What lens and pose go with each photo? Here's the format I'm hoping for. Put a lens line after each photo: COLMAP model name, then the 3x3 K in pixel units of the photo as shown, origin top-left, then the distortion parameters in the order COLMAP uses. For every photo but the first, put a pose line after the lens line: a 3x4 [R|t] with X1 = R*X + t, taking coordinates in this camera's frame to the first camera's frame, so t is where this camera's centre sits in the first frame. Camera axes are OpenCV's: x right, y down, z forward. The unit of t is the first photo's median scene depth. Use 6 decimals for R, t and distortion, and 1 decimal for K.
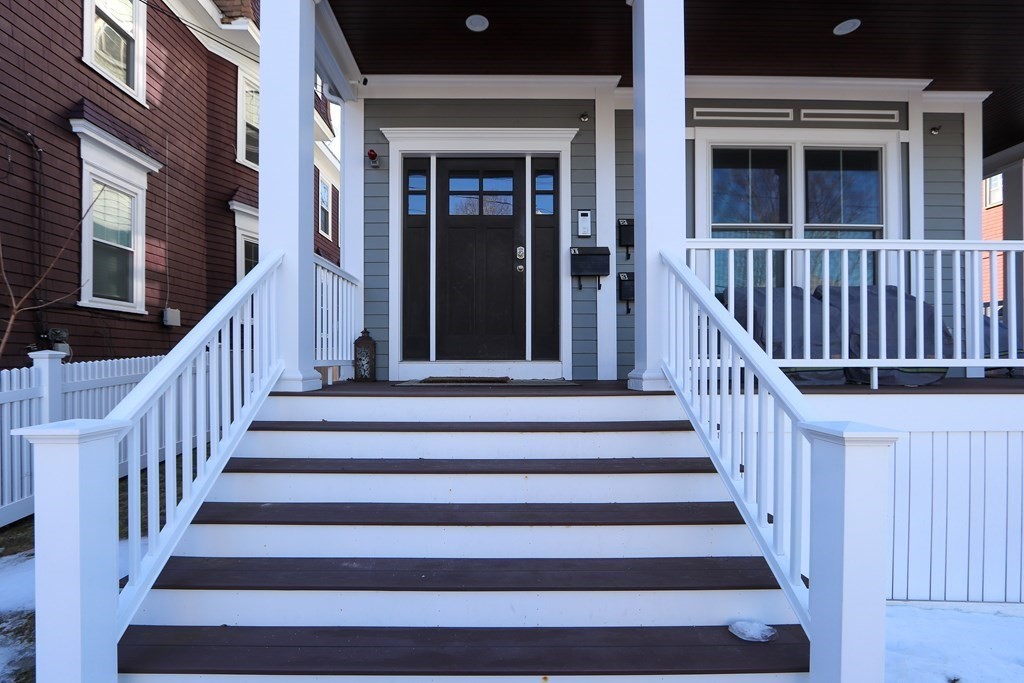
lens RADIAL K [[471.1, 0, 507.4], [0, 471.1, 350.9], [0, 0, 1]] dist [0.002184, -0.000199]
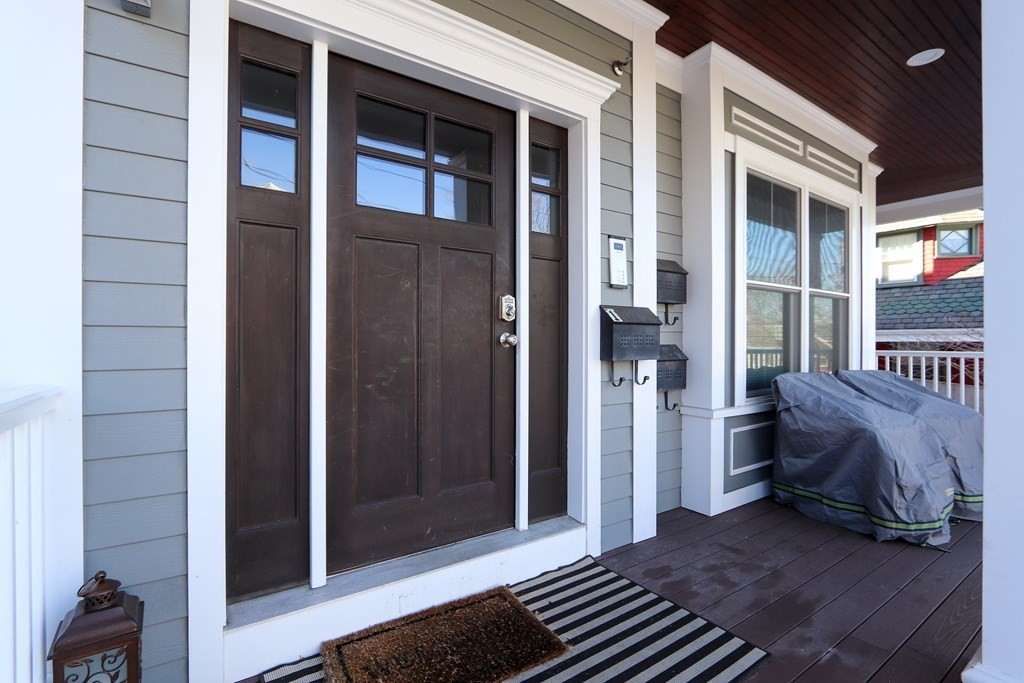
lens RADIAL K [[471.1, 0, 510.7], [0, 471.1, 343.3], [0, 0, 1]] dist [0.002184, -0.000199]
pose [[0.840230, 0.003216, 0.542221, -0.237015], [-0.005469, 0.999982, 0.002543, -0.177058], [-0.542203, -0.005102, 0.840232, 0.606596]]
